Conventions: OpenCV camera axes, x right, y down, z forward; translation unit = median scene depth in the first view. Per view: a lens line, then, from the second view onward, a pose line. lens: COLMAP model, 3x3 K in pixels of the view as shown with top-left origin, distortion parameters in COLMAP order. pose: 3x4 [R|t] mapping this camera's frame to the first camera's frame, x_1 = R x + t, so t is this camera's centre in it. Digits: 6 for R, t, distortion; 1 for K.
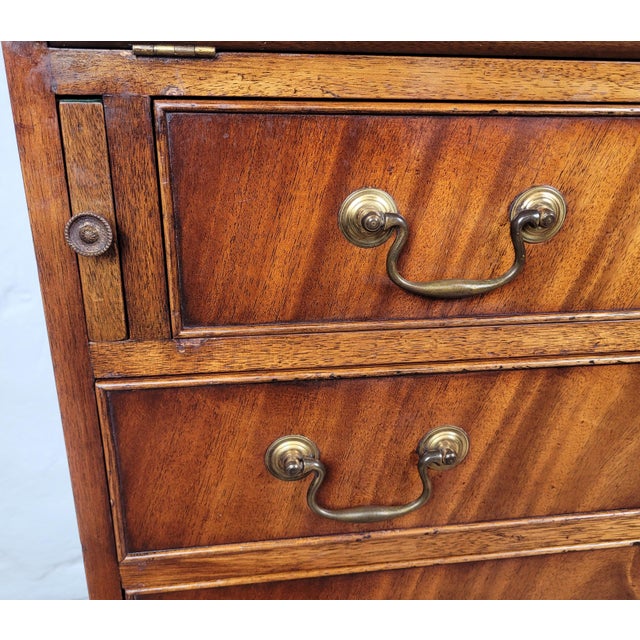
lens RADIAL K [[564.6, 0, 321.3], [0, 564.6, 306.8], [0, 0, 1]] dist [0.004613, -0.003061]
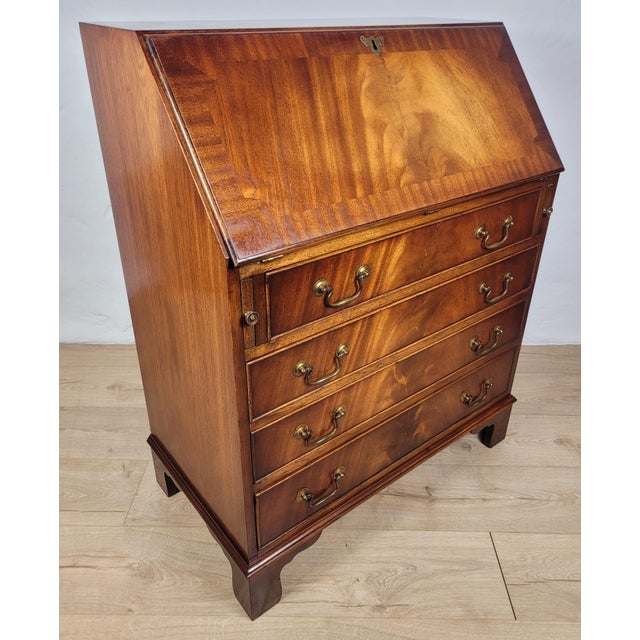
lens RADIAL K [[564.6, 0, 321.3], [0, 564.6, 306.8], [0, 0, 1]] dist [0.004613, -0.003061]
pose [[0.859652, -0.245210, 0.448185, -1.208790], [0.156584, 0.961524, 0.225729, -0.689833], [-0.486291, -0.123870, 0.864972, -1.549674]]
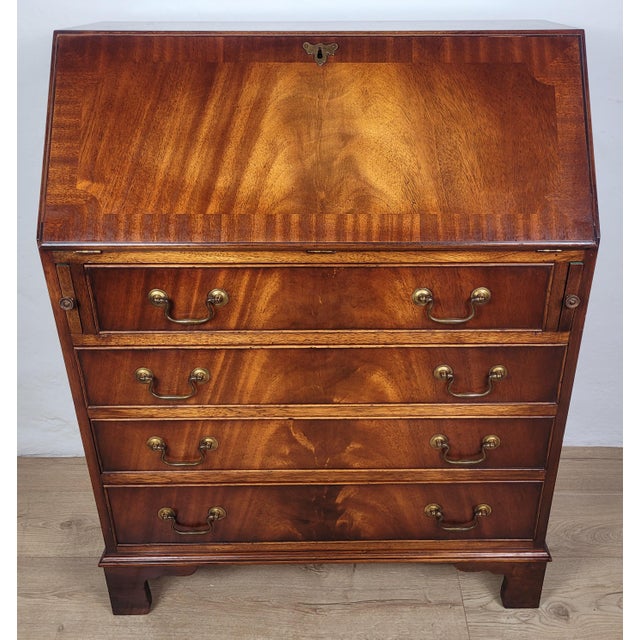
lens RADIAL K [[645.9, 0, 341.7], [0, 645.9, 317.1], [0, 0, 1]] dist [0.020101, -0.018206]
pose [[0.991783, 0.048831, -0.118246, 1.319358], [-0.031193, 0.988695, 0.146662, -0.534932], [0.124071, -0.141769, 0.982094, -2.039700]]
